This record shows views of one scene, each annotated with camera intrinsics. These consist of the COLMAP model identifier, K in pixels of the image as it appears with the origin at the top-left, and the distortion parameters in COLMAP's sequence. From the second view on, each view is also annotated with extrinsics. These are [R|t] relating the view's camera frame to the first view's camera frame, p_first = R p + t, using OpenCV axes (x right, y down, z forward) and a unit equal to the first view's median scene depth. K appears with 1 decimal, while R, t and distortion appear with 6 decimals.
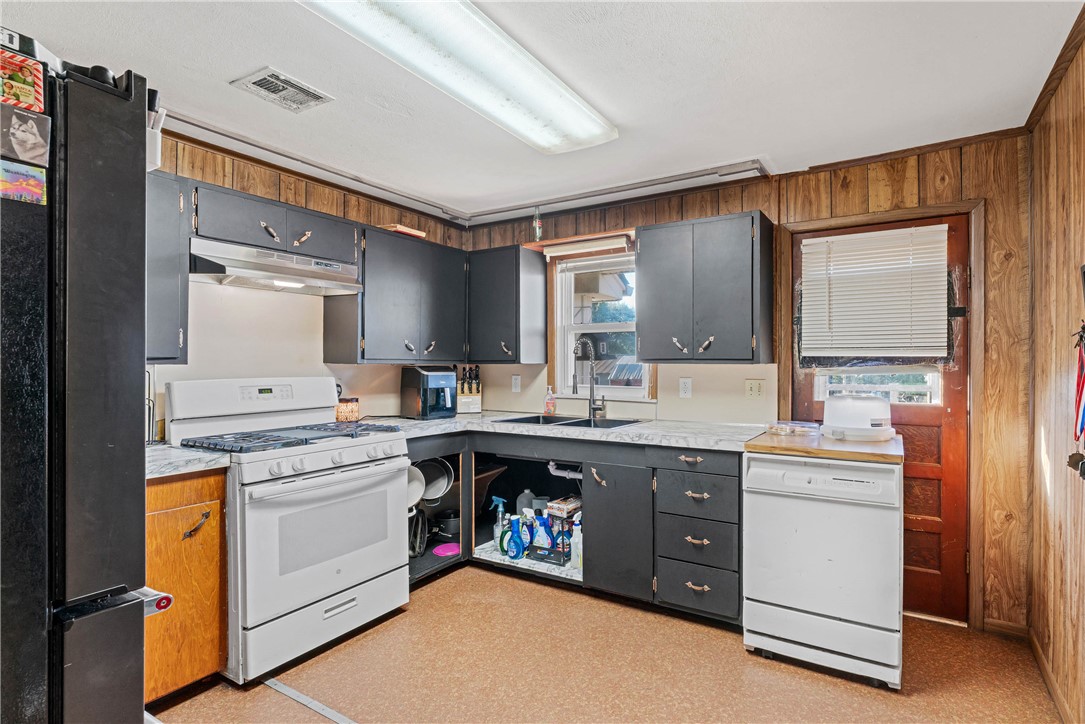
lens RADIAL K [[526.2, 0, 545.3], [0, 526.2, 357.9], [0, 0, 1]] dist [-0.001107, -0.001797]
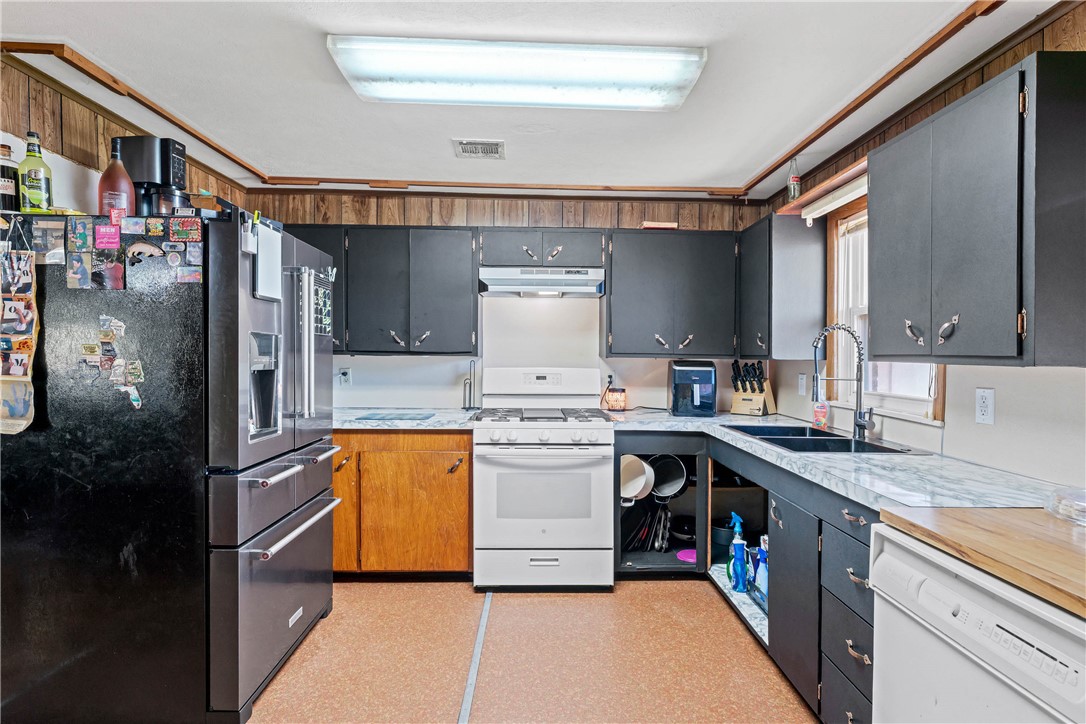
lens RADIAL K [[526.7, 0, 563.6], [0, 526.7, 358.2], [0, 0, 1]] dist [-0.001107, -0.001797]
pose [[0.543066, 0.011892, -0.839606, 0.558360], [-0.001012, 0.999908, 0.013508, -0.002061], [0.839689, -0.006486, 0.543028, 0.349210]]
